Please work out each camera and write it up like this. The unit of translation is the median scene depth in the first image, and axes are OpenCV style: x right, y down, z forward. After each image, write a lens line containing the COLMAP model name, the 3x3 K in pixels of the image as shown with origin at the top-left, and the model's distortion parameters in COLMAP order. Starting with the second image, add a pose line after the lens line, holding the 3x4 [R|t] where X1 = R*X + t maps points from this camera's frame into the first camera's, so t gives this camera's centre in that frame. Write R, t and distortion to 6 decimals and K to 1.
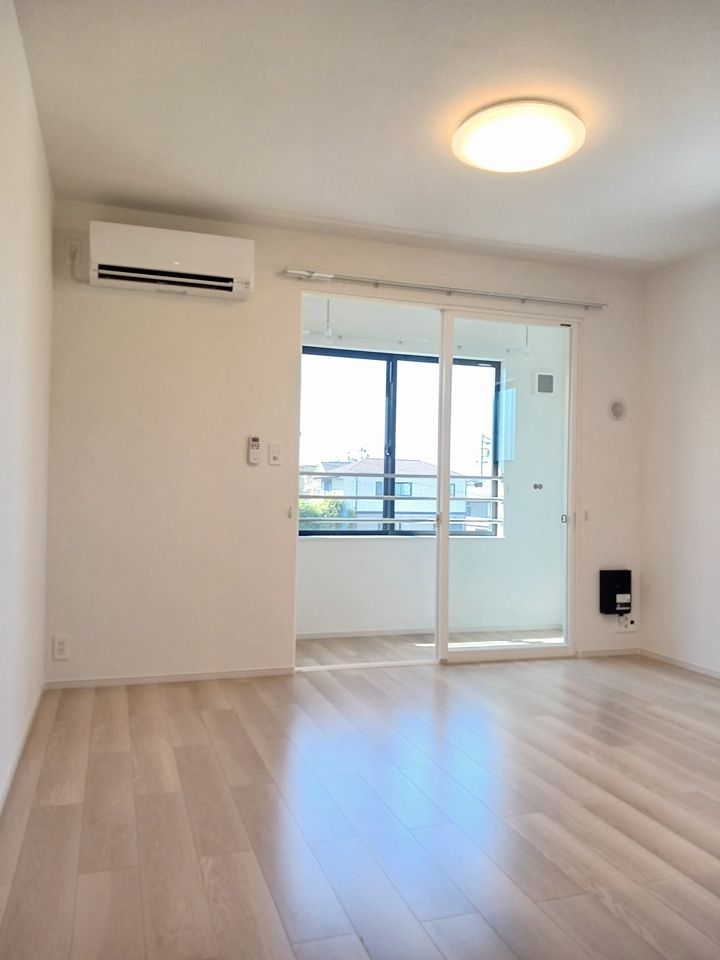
lens RADIAL K [[753.5, 0, 360.0], [0, 753.5, 480.0], [0, 0, 1]] dist [0.044123, -0.001046]
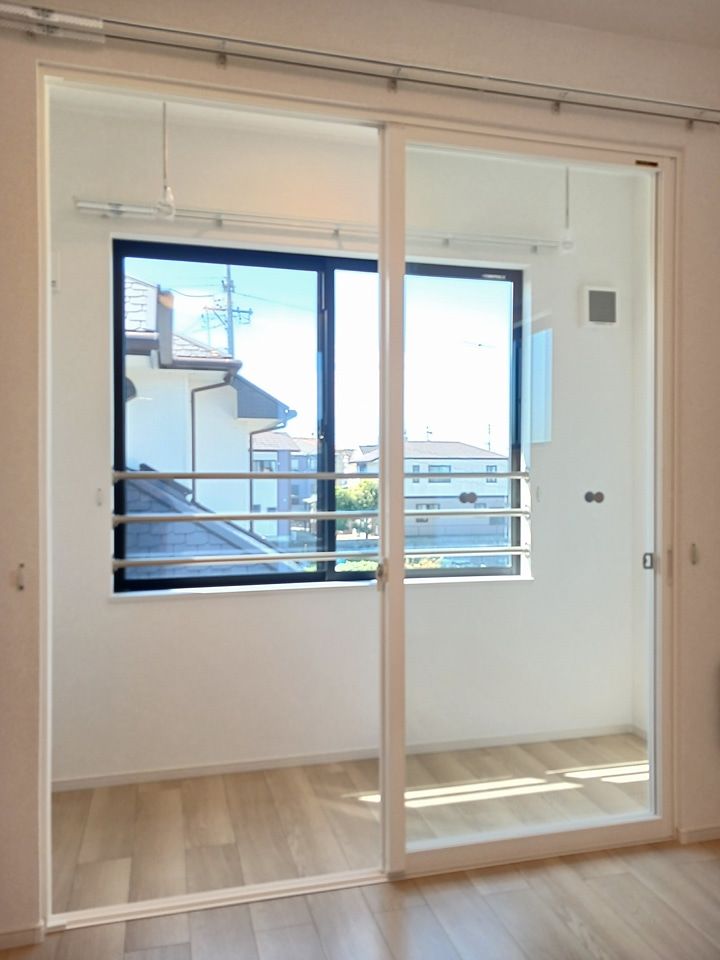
lens RADIAL K [[756.4, 0, 360.0], [0, 756.4, 480.0], [0, 0, 1]] dist [0.001516, 0.000951]
pose [[0.998179, -0.018990, -0.057256, 0.097587], [0.020305, 0.999542, 0.022458, -0.014385], [0.056804, -0.023580, 0.998107, 0.435529]]
